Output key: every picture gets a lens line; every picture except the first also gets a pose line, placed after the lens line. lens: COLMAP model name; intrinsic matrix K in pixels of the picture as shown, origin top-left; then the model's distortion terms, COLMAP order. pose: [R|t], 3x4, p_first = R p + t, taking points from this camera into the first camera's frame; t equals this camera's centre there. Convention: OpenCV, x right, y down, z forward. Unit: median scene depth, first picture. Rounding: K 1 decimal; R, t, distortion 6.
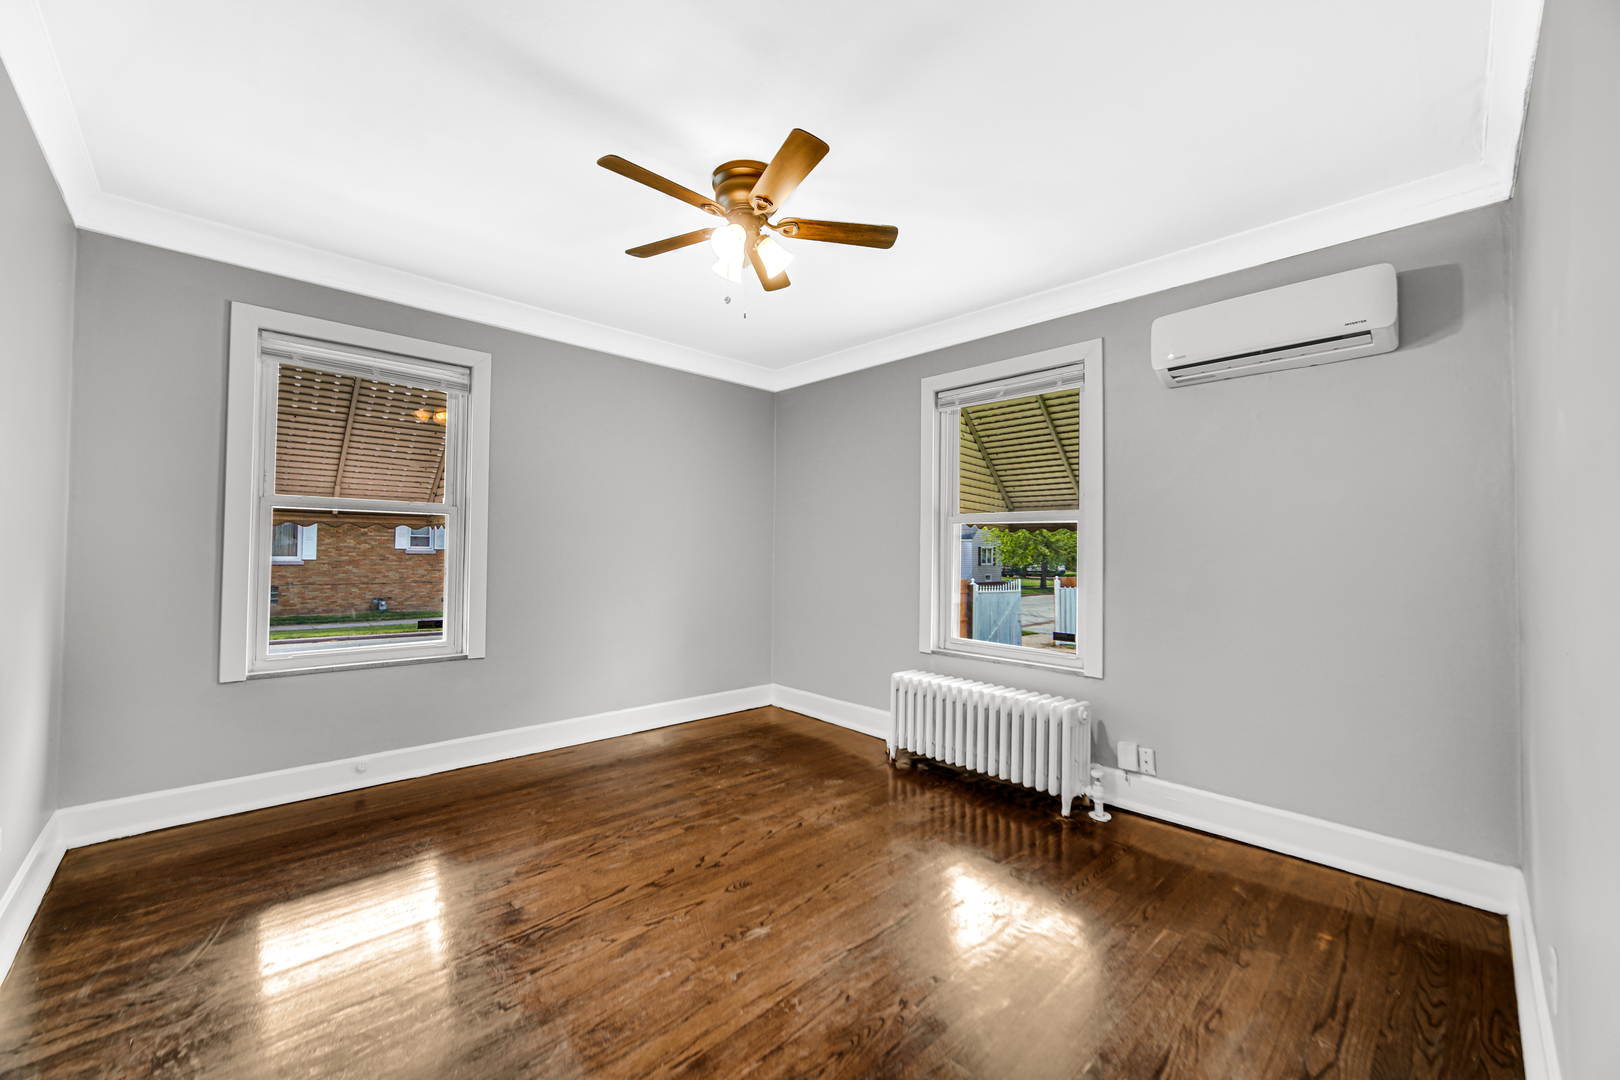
lens RADIAL K [[650.9, 0, 803.1], [0, 650.9, 537.4], [0, 0, 1]] dist [0.000224, -0.000682]
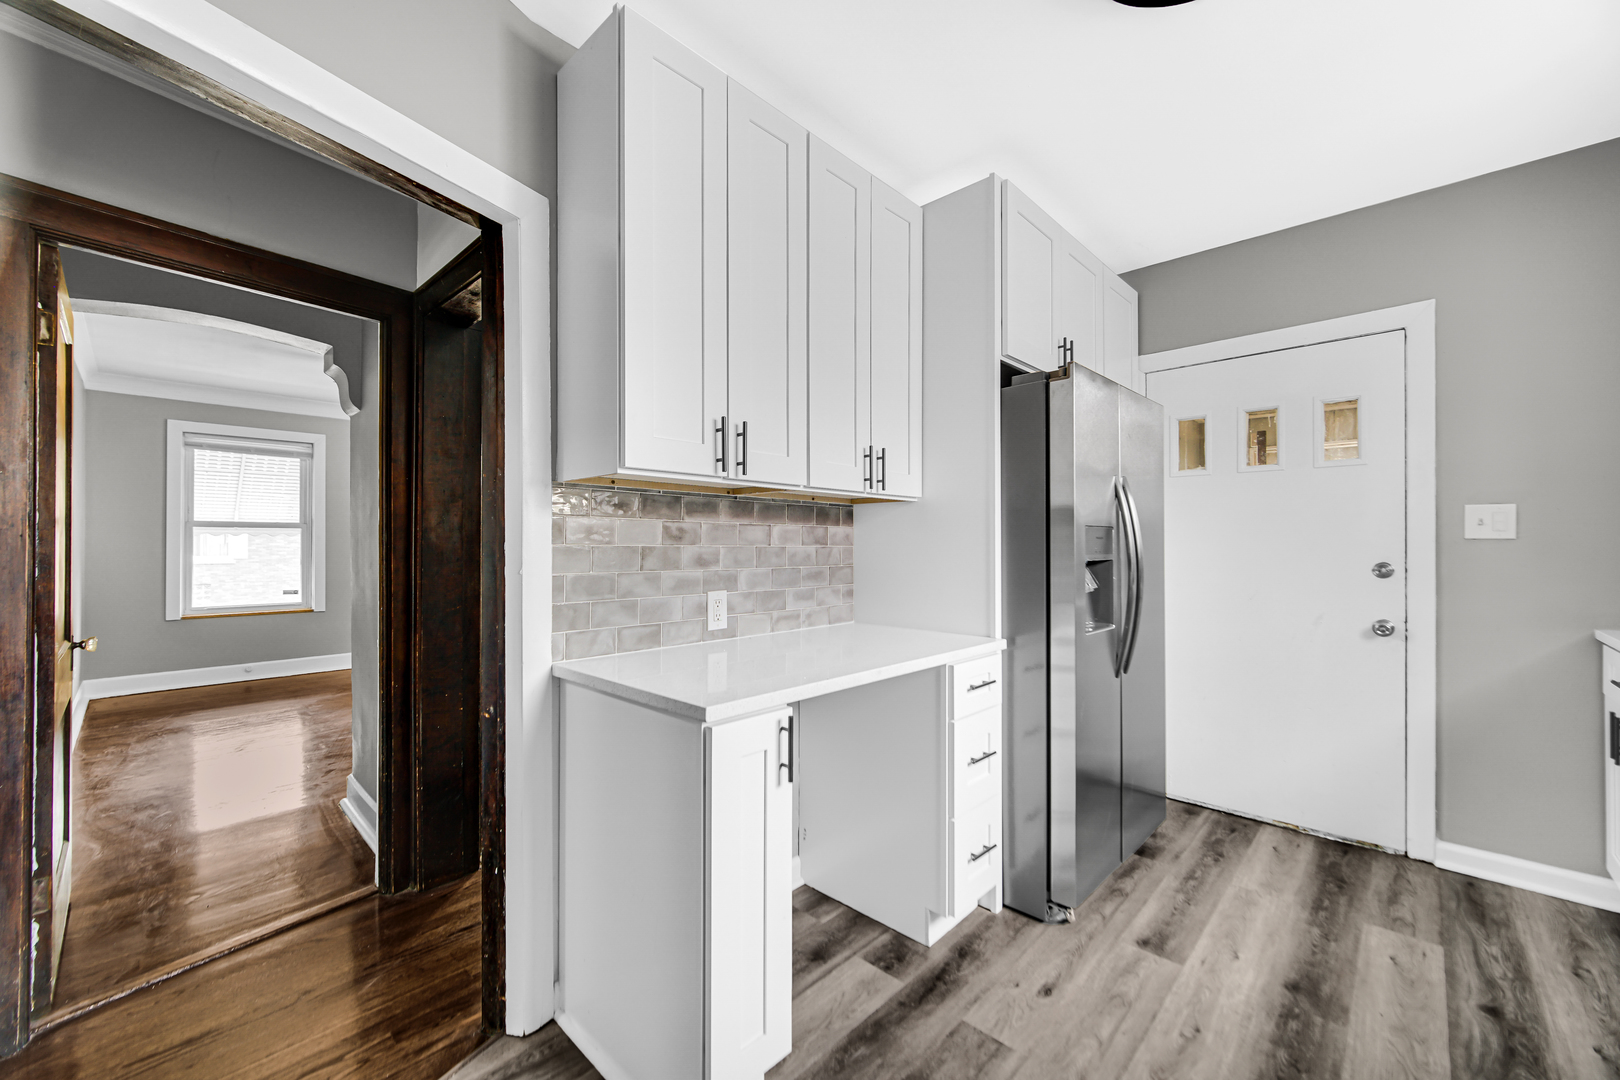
lens RADIAL K [[650.9, 0, 803.1], [0, 650.9, 537.4], [0, 0, 1]] dist [0.000224, -0.000682]
pose [[0.998238, -0.014396, 0.057573, 0.693571], [0.013640, 0.999816, 0.013505, -0.017676], [-0.057756, -0.012696, 0.998250, -0.812504]]
